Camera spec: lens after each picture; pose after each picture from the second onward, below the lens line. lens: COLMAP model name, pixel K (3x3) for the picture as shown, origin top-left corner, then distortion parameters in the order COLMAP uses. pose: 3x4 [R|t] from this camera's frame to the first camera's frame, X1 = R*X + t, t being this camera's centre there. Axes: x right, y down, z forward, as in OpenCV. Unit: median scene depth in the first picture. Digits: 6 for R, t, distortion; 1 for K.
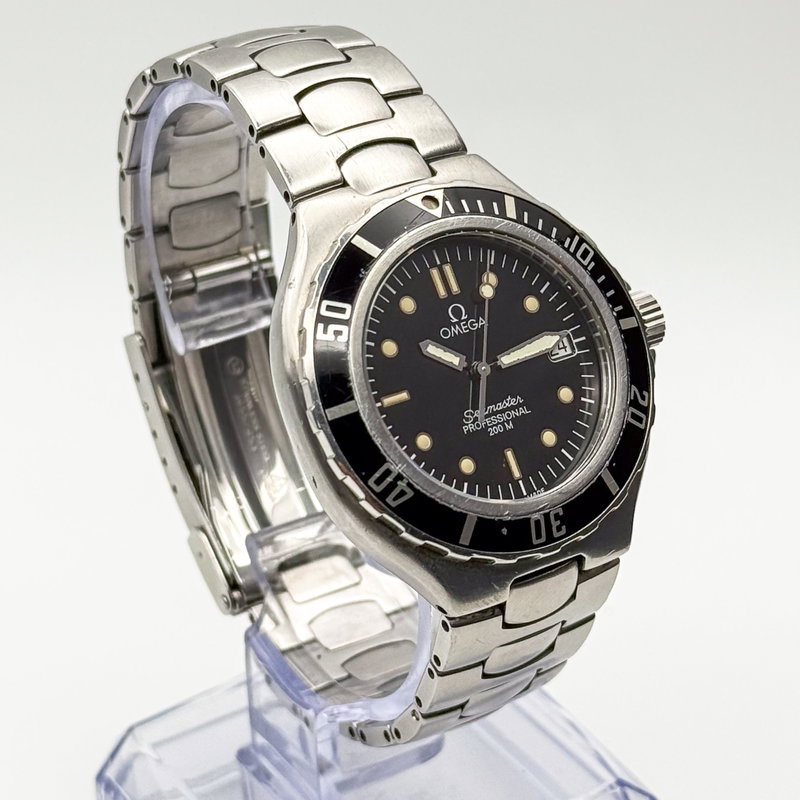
lens RADIAL K [[2717.0, 0, 400.0], [0, 2717.0, 400.0], [0, 0, 1]] dist [-0.232117, -4.404530]
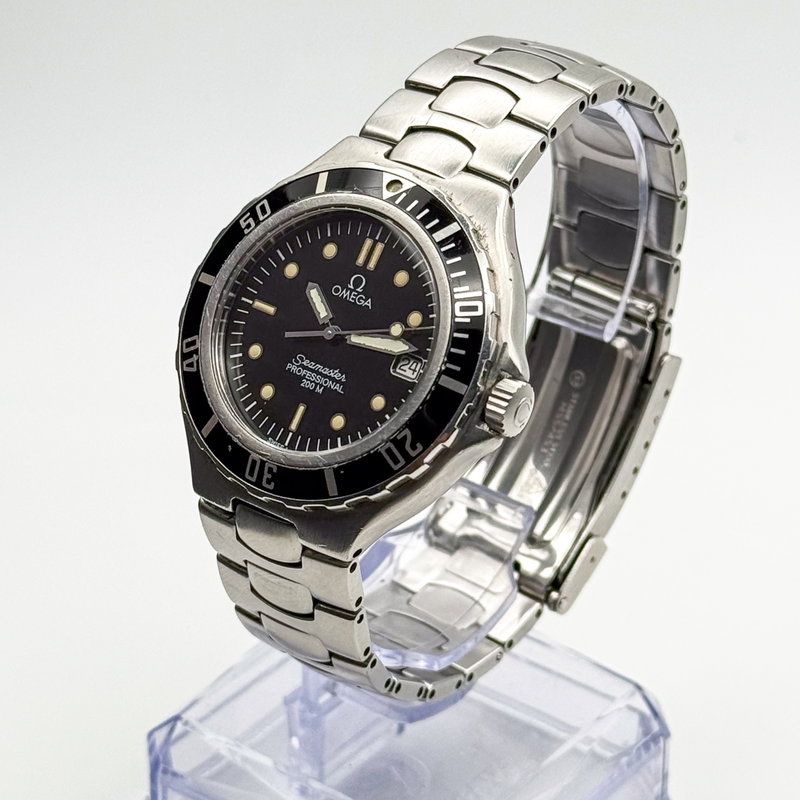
lens RADIAL K [[2717.0, 0, 400.0], [0, 2717.0, 400.0], [0, 0, 1]] dist [-0.232117, -4.404530]
pose [[0.351708, 0.505325, -0.788003, 0.914750], [-0.493249, 0.815487, 0.302798, -0.333963], [0.795617, 0.282185, 0.536064, 0.440888]]
